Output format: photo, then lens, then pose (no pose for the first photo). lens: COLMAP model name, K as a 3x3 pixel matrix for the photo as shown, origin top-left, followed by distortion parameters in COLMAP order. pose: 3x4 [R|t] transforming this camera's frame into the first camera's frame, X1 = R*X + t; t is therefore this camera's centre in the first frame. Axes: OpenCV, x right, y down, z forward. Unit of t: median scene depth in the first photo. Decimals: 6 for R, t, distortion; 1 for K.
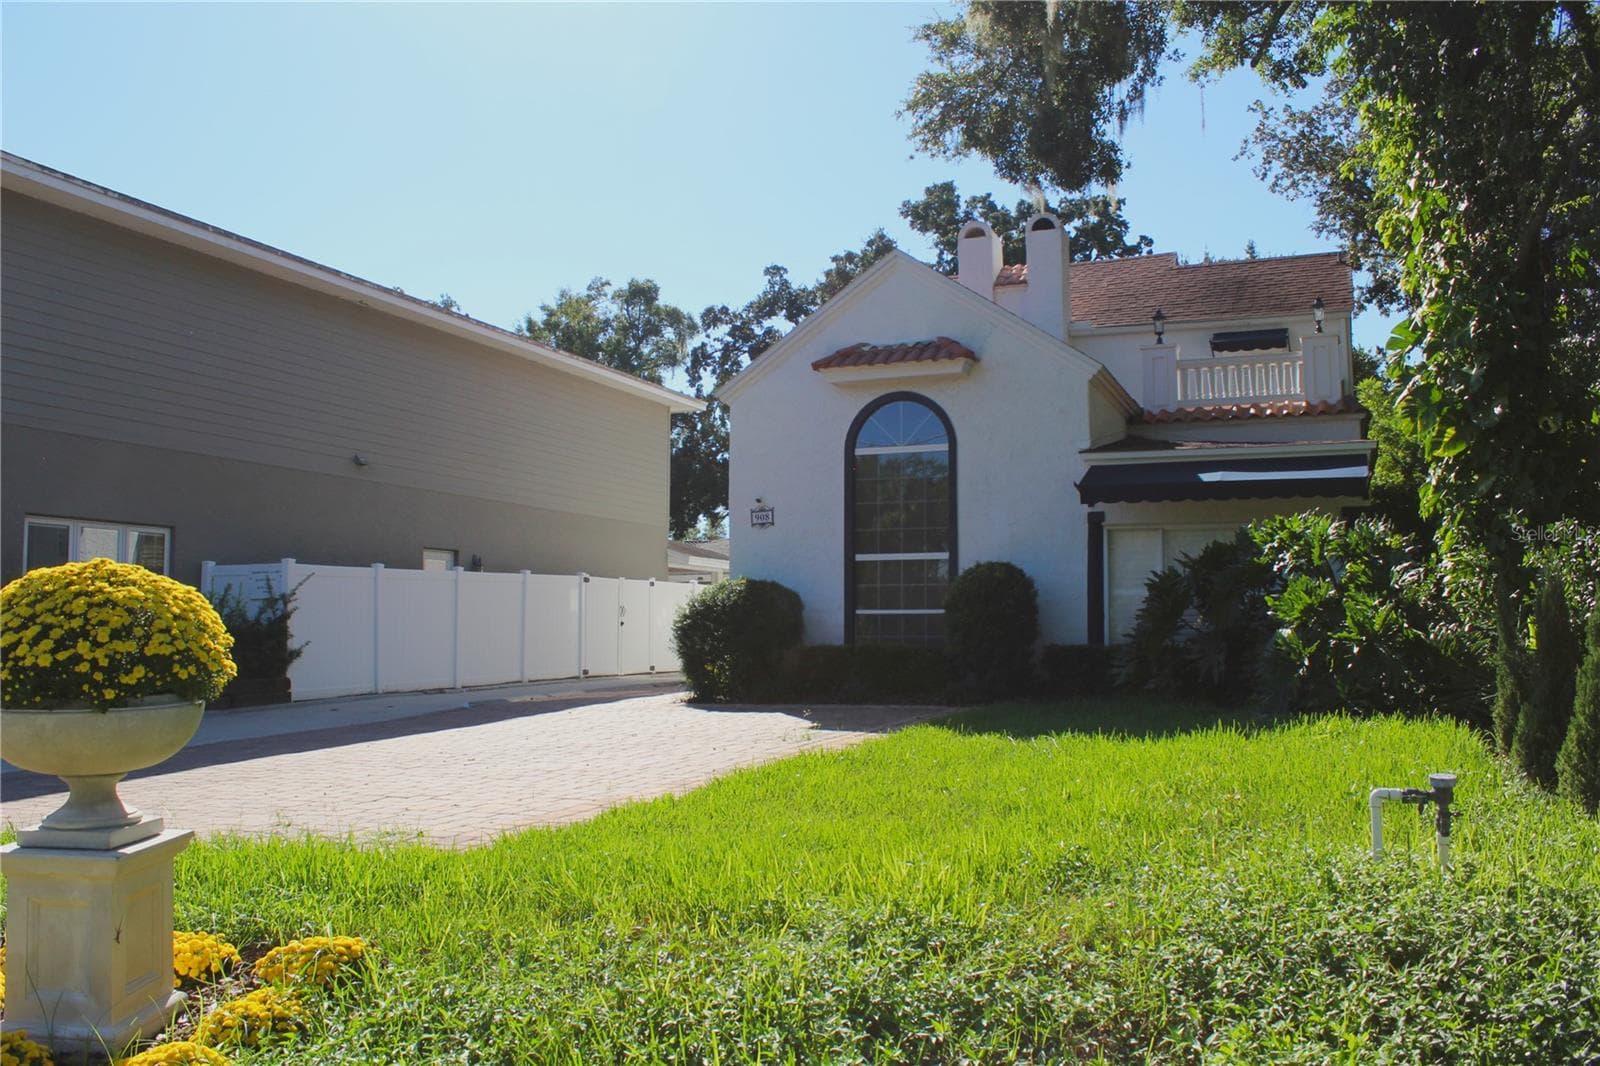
lens RADIAL K [[1342.1, 0, 773.4], [0, 1342.1, 576.8], [0, 0, 1]] dist [-0.163880, 0.152154]
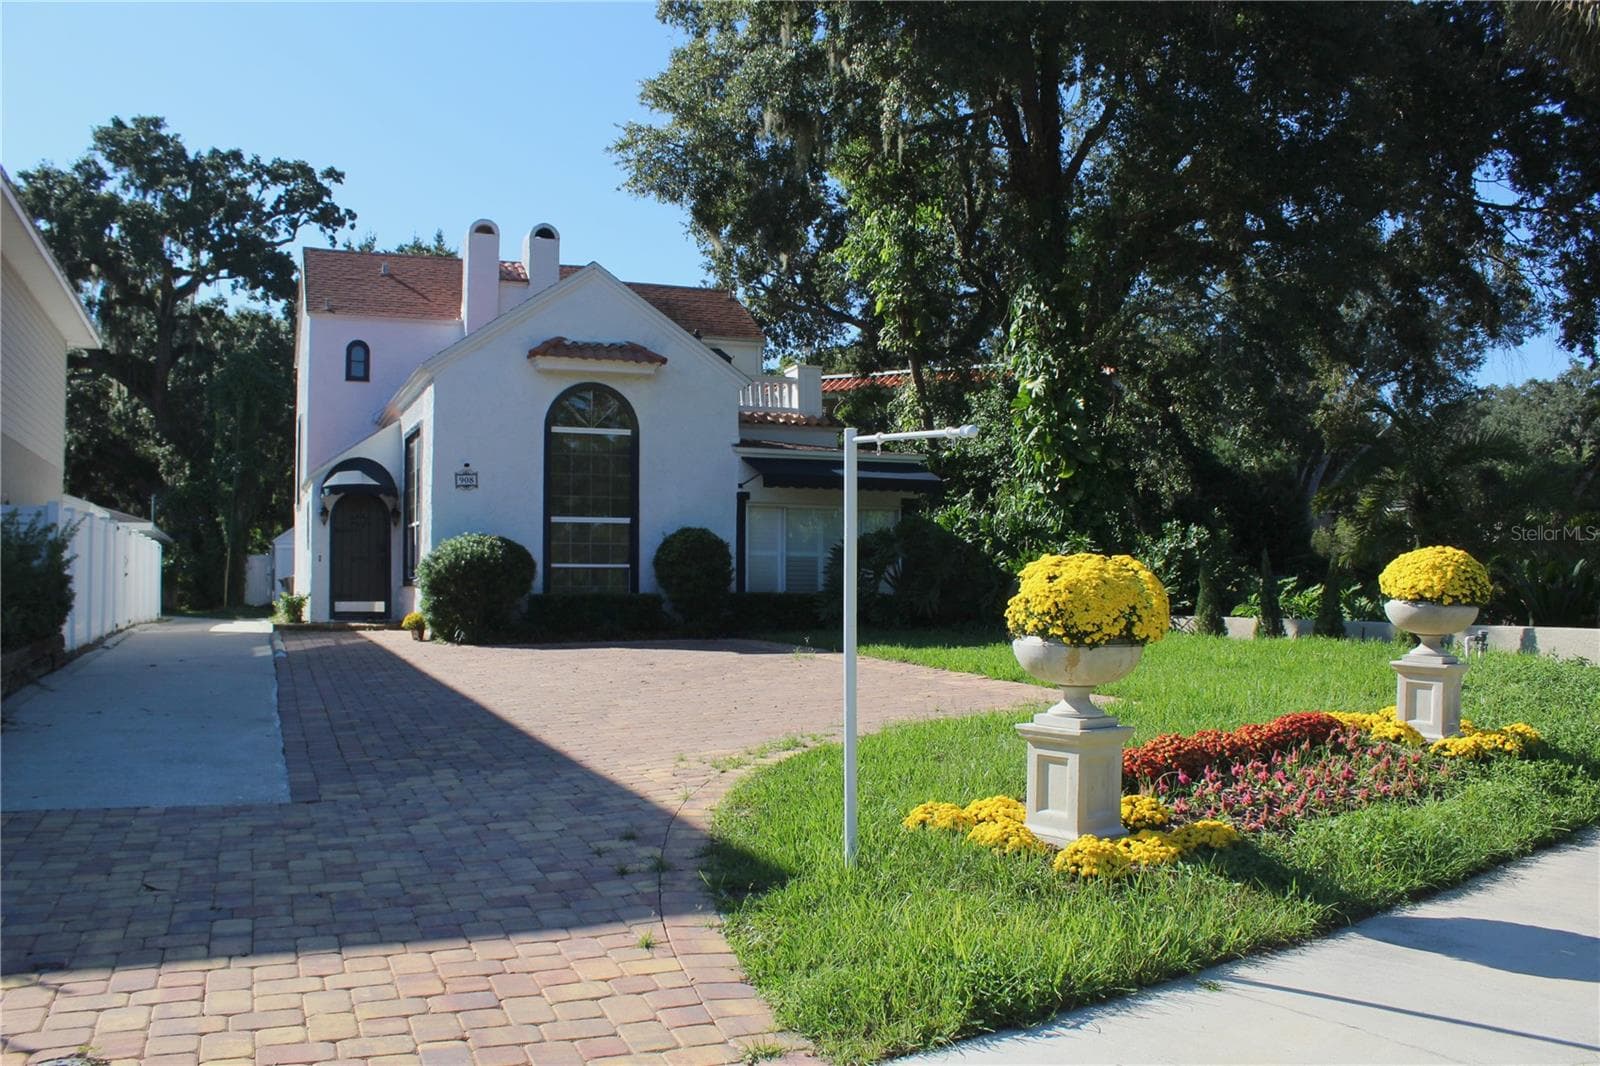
lens RADIAL K [[1342.1, 0, 773.4], [0, 1342.1, 576.8], [0, 0, 1]] dist [-0.163880, 0.152154]
pose [[0.708552, 0.005038, 0.705641, -0.629240], [-0.028105, 0.999383, 0.021086, 0.005717], [-0.705099, -0.034772, 0.708256, 0.033436]]
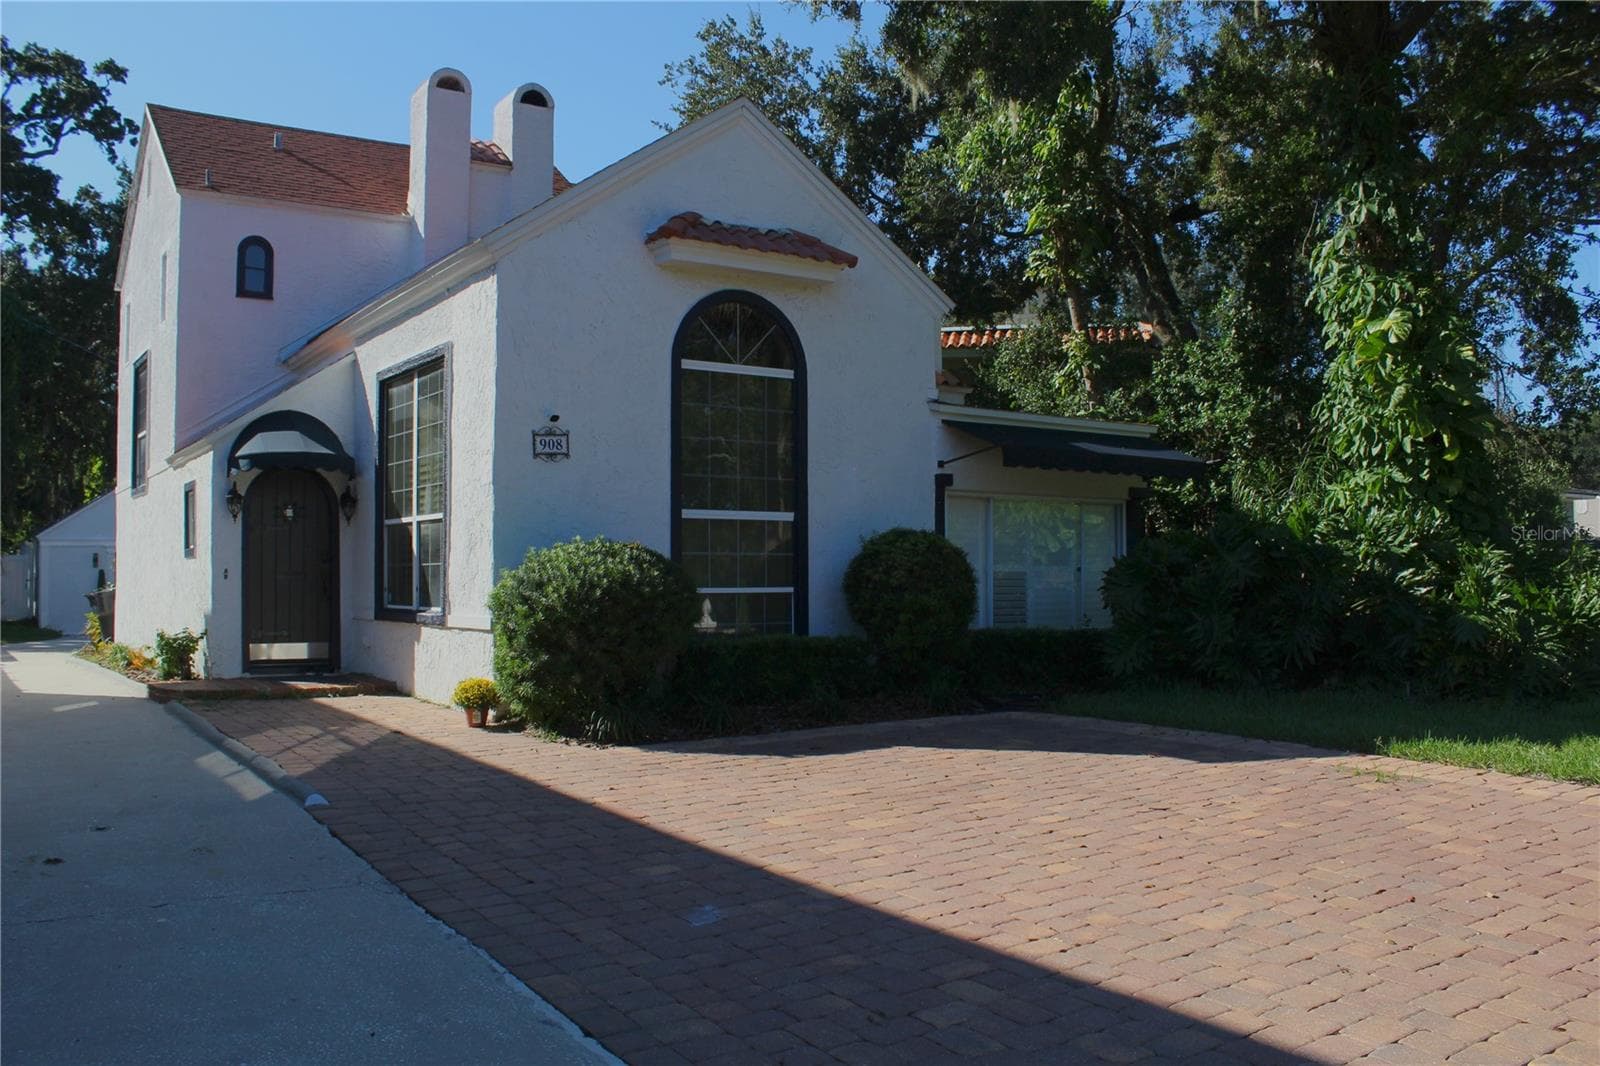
lens RADIAL K [[1342.1, 0, 773.4], [0, 1342.1, 576.8], [0, 0, 1]] dist [-0.163880, 0.152154]
pose [[0.557809, 0.001271, 0.829968, -0.497520], [-0.032135, 0.999282, 0.020067, 0.003100], [-0.829347, -0.037865, 0.557450, 0.569926]]
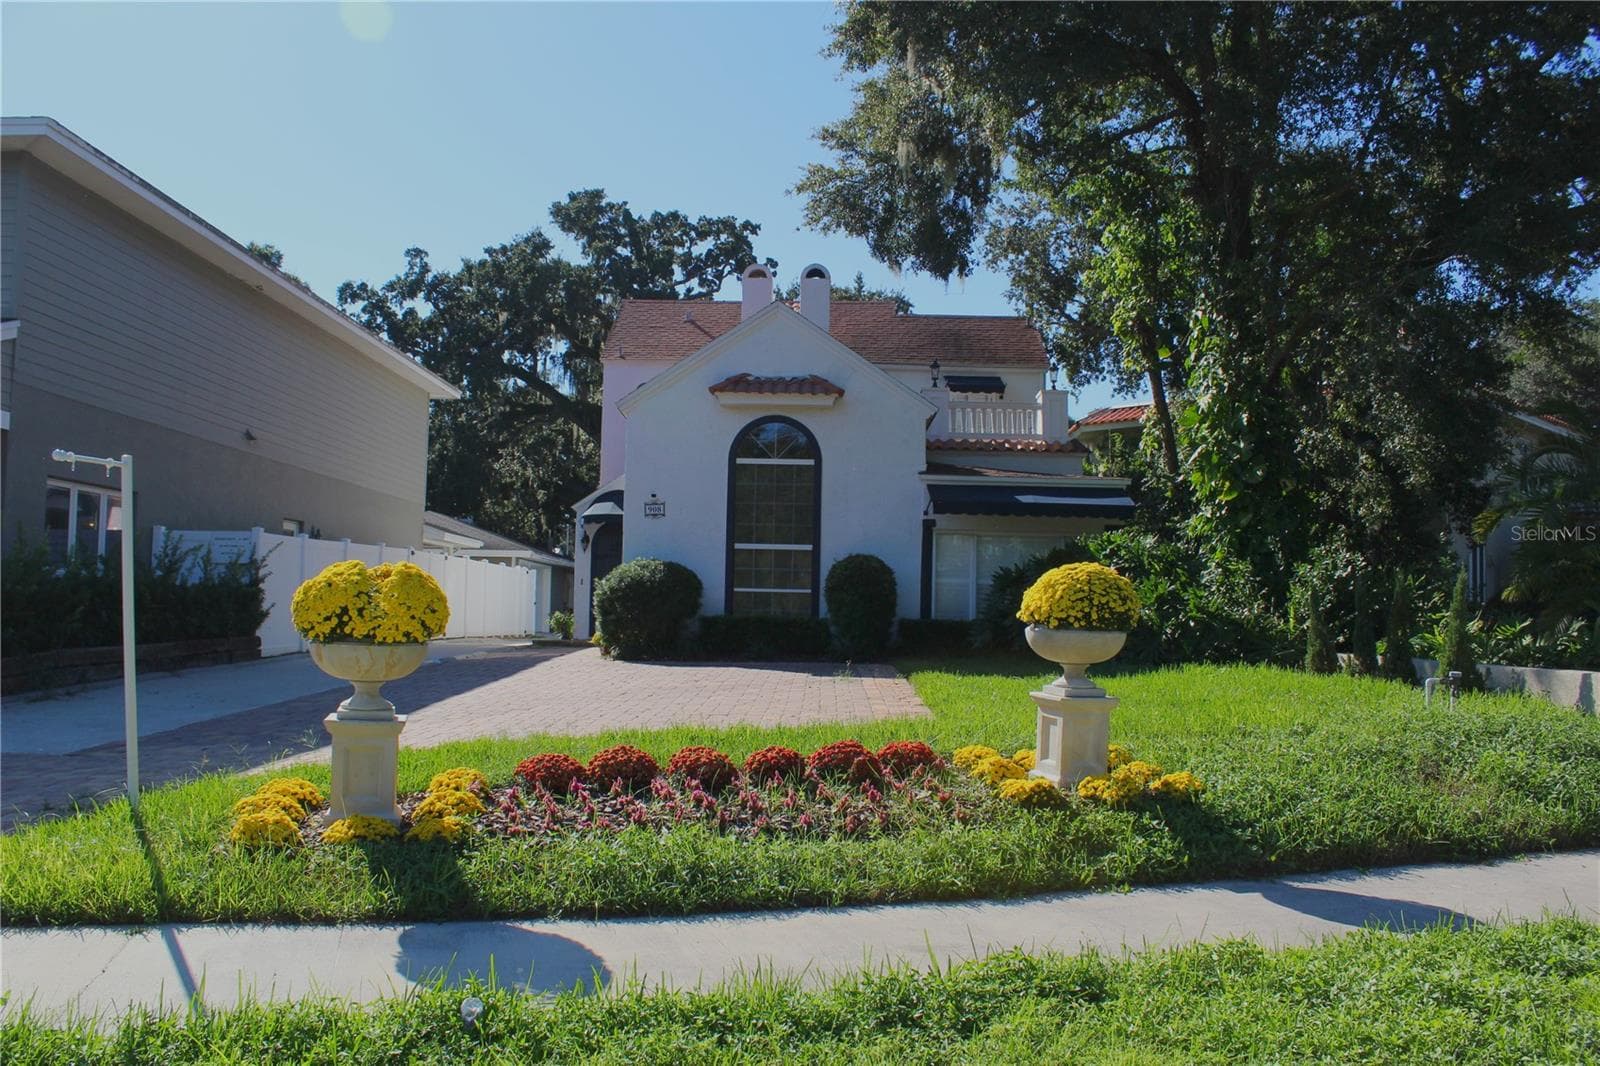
lens RADIAL K [[1342.1, 0, 773.4], [0, 1342.1, 576.8], [0, 0, 1]] dist [-0.163880, 0.152154]
pose [[0.929276, 0.030161, 0.368152, -0.363313], [-0.035928, 0.999315, 0.008820, 0.001970], [-0.367634, -0.021423, 0.929724, -0.167931]]
